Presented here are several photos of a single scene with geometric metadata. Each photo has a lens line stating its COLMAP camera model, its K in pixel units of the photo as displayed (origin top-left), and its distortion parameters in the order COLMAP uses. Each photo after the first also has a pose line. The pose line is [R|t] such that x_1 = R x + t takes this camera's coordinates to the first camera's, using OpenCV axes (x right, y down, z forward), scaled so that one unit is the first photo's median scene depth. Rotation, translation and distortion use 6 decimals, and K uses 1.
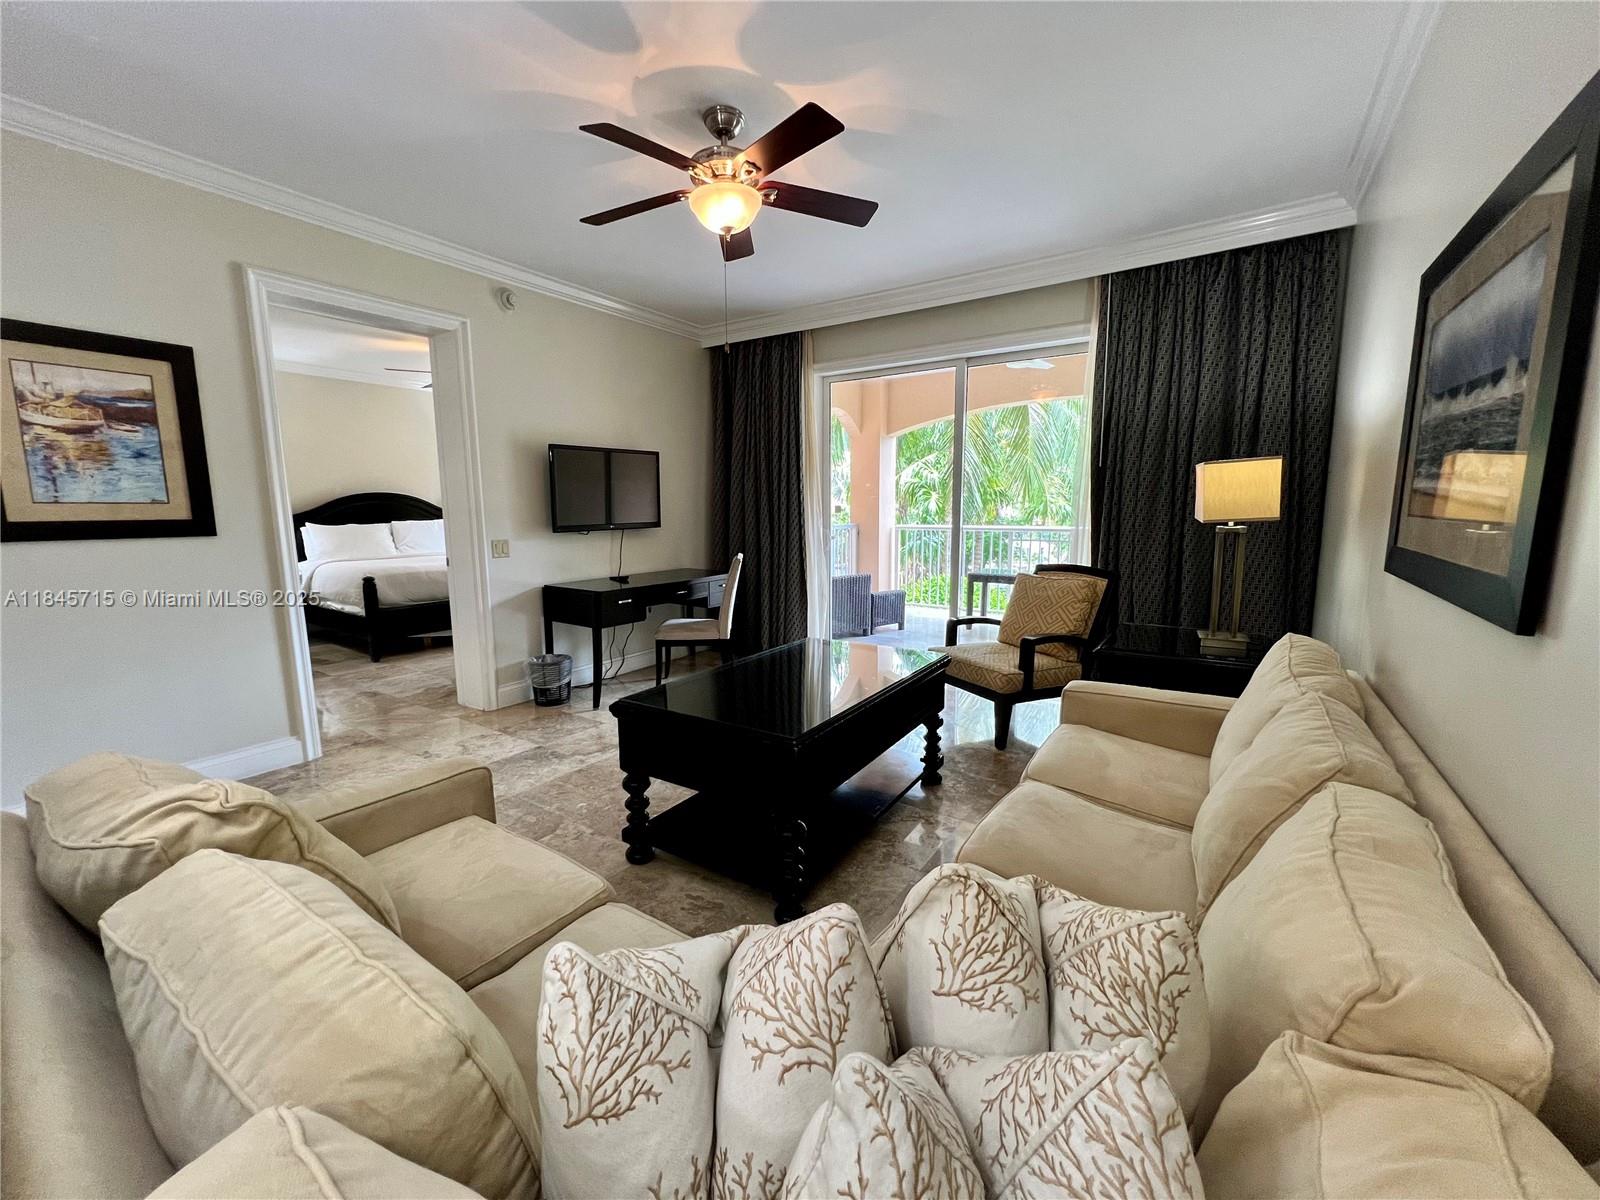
lens RADIAL K [[651.0, 0, 800.0], [0, 651.0, 600.0], [0, 0, 1]] dist [0.000056, 0.000119]
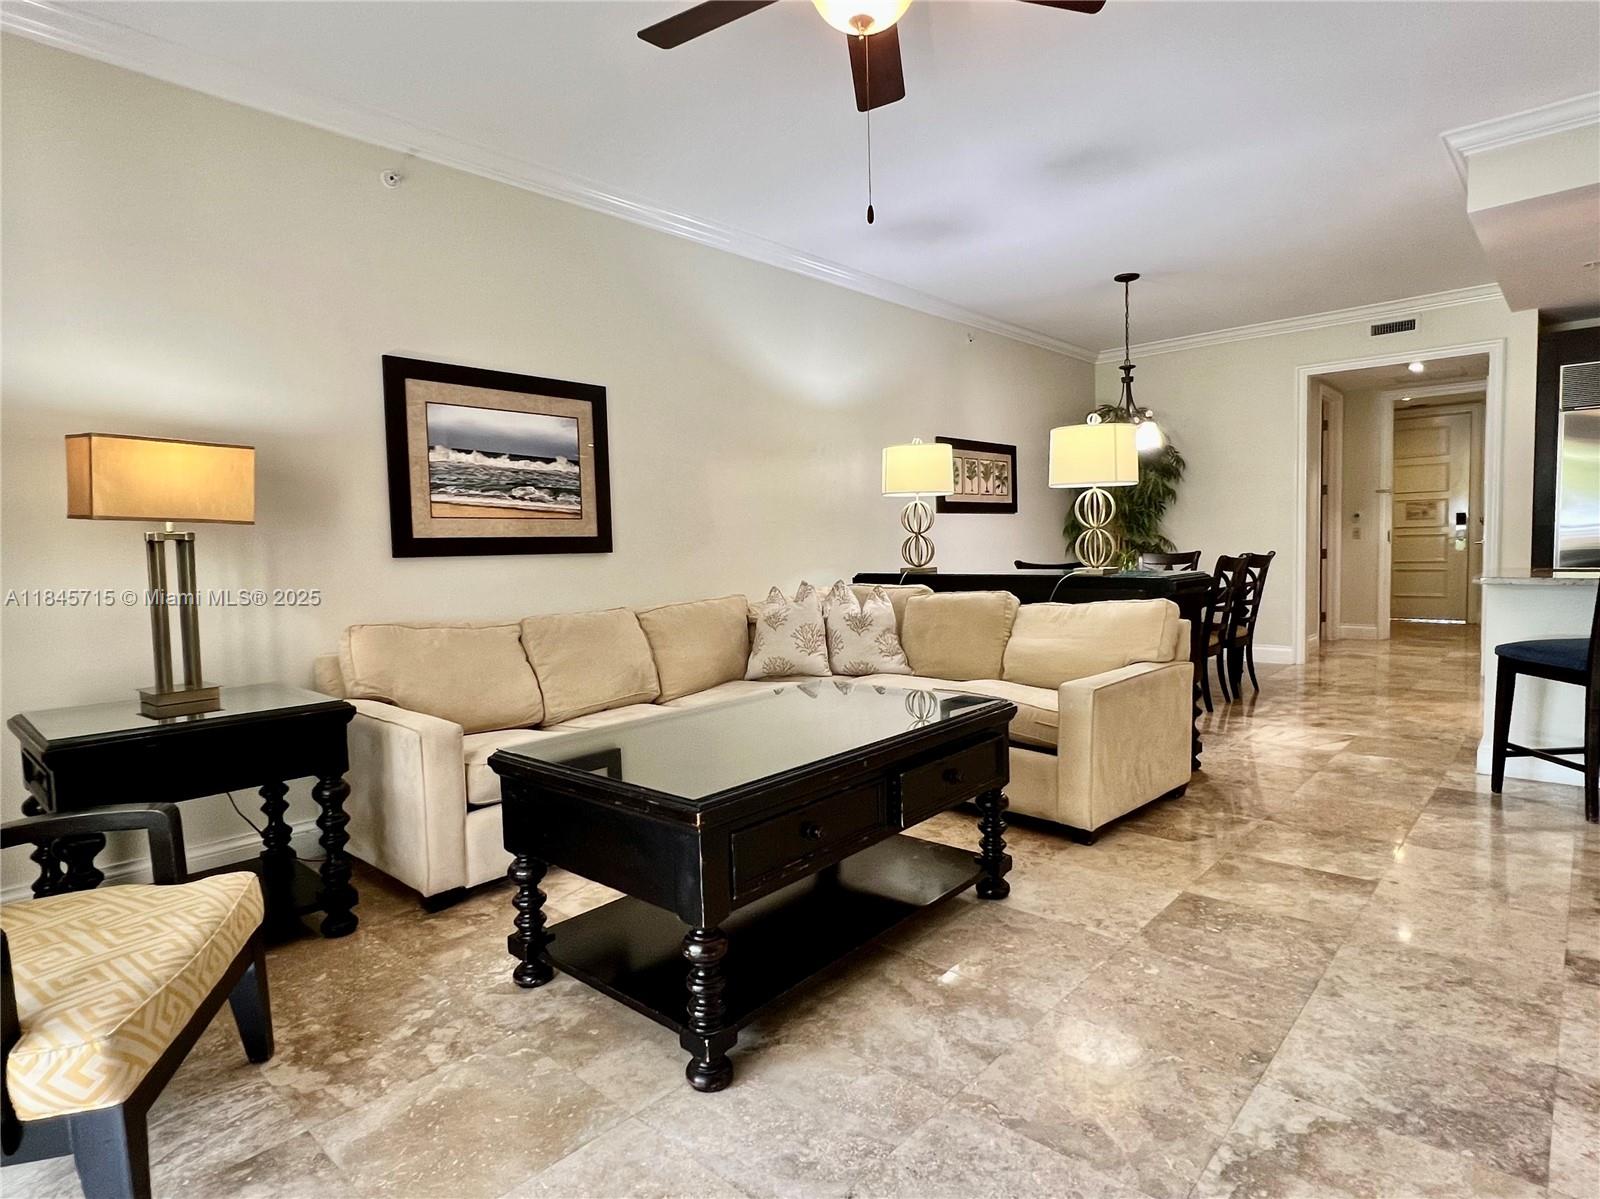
lens RADIAL K [[889.4, 0, 800.0], [0, 889.4, 599.5], [0, 0, 1]] dist [-0.003001, -0.000359]
pose [[-0.986605, 0.023214, 0.161467, -0.150227], [0.056268, 0.977504, 0.203272, -0.180256], [-0.153116, 0.209635, -0.965717, 1.660657]]
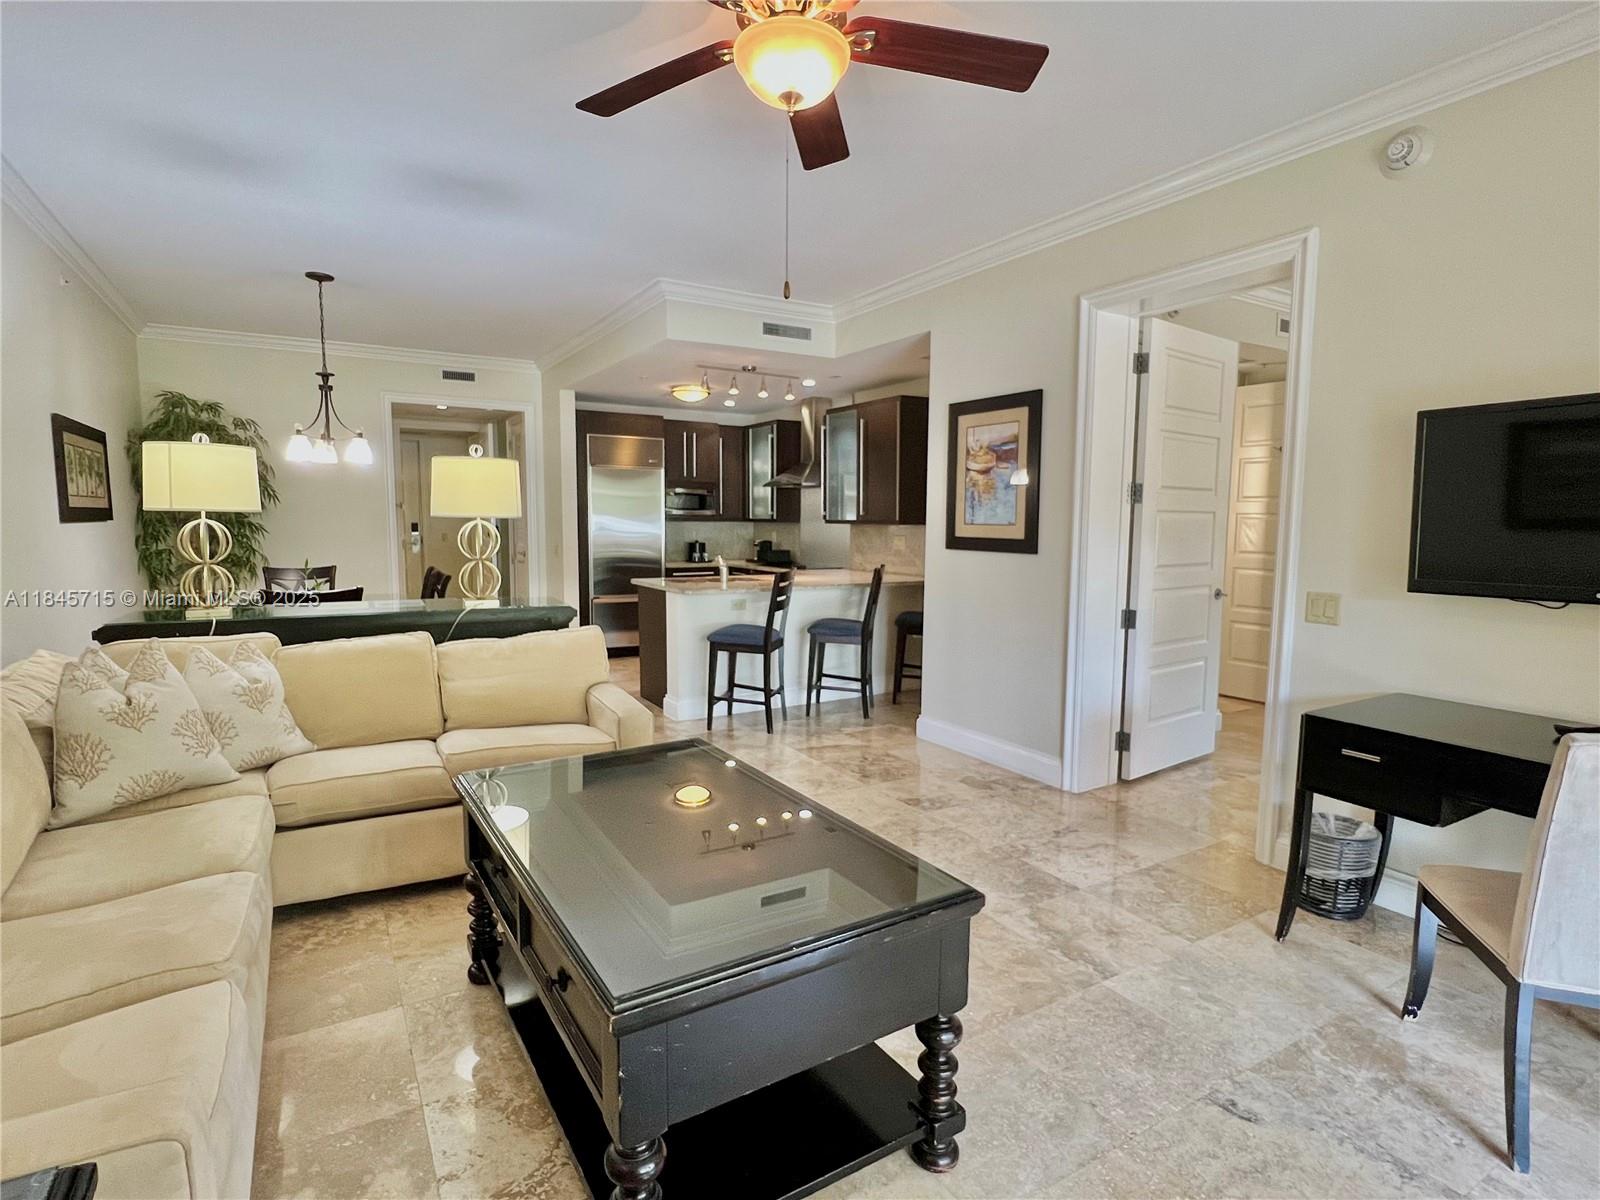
lens RADIAL K [[821.7, 0, 800.0], [0, 821.7, 600.0], [0, 0, 1]] dist [-0.000695, -0.000252]
pose [[-0.430945, 0.093952, -0.897474, 0.543472], [-0.134285, 0.976814, 0.166738, -0.201015], [0.892331, 0.192372, -0.408337, 1.220752]]
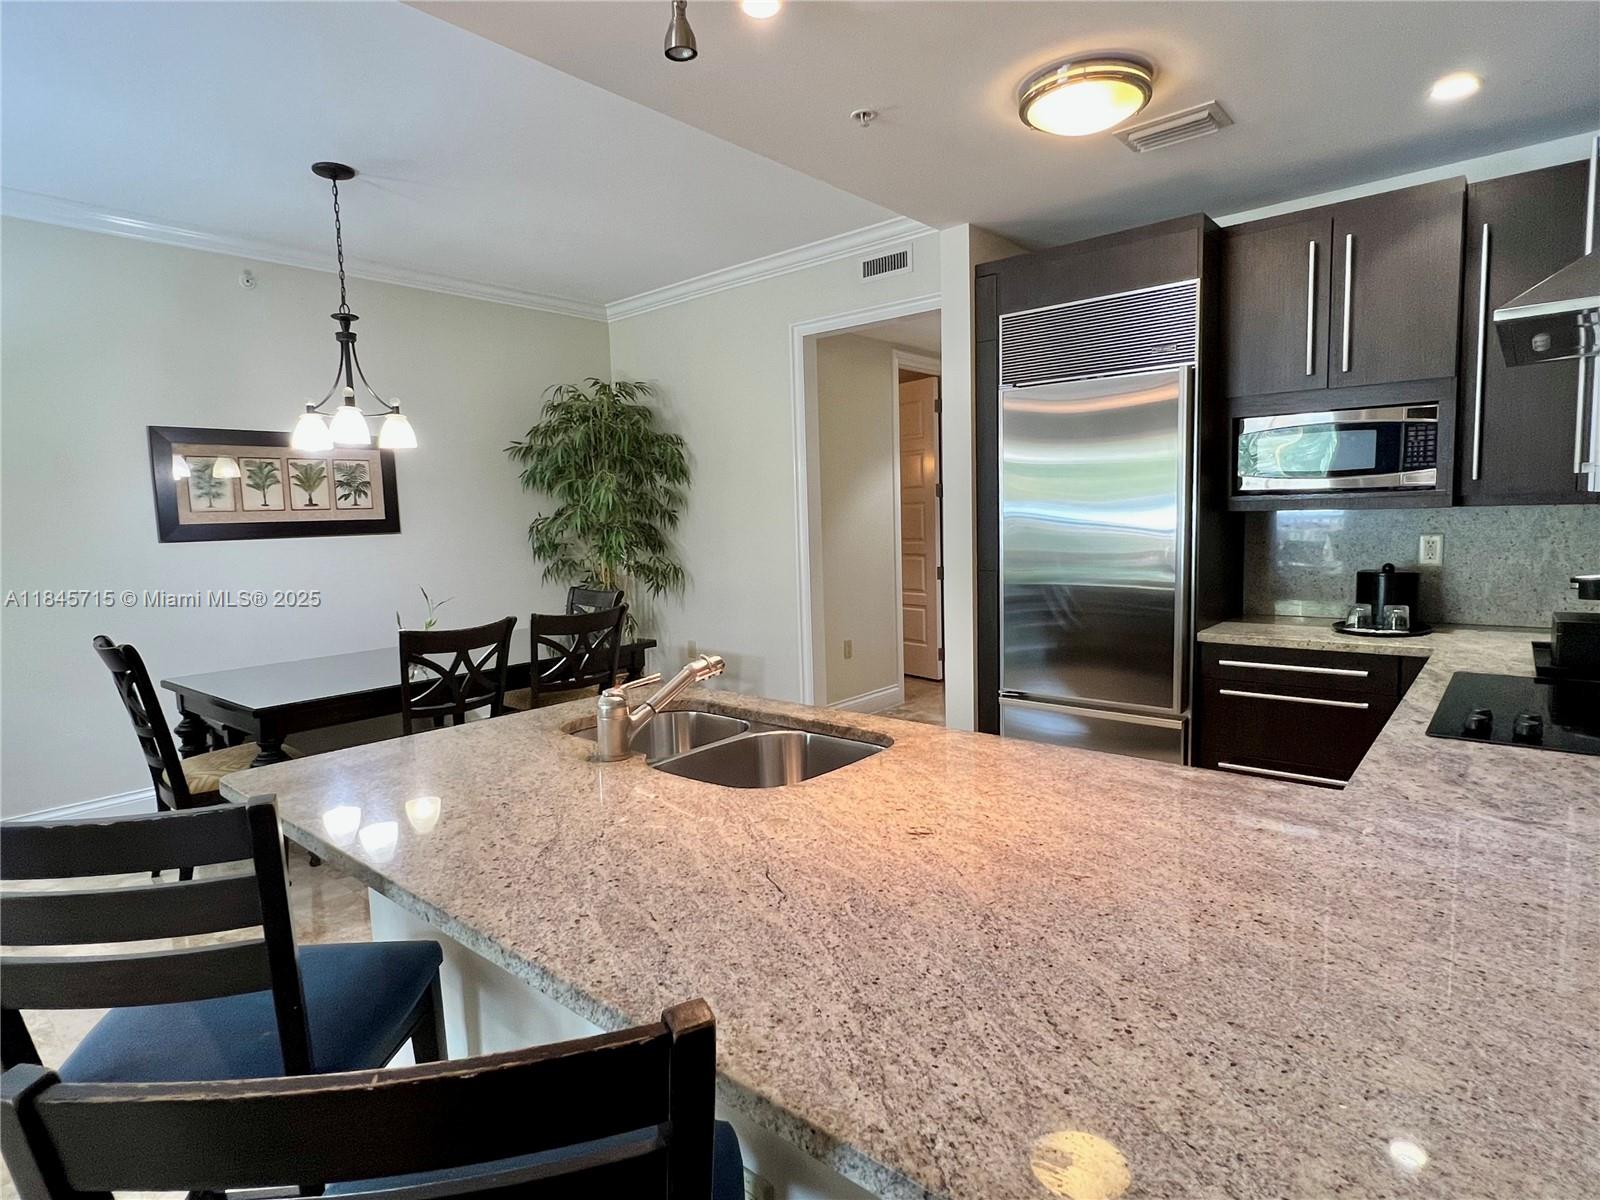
lens RADIAL K [[889.4, 0, 800.0], [0, 889.4, 600.0], [0, 0, 1]] dist [-0.003001, -0.000359]
pose [[-0.991837, 0.024889, 0.125059, -1.265363], [0.054203, 0.970039, 0.236825, -0.123120], [-0.115418, 0.241671, -0.963470, 0.794926]]
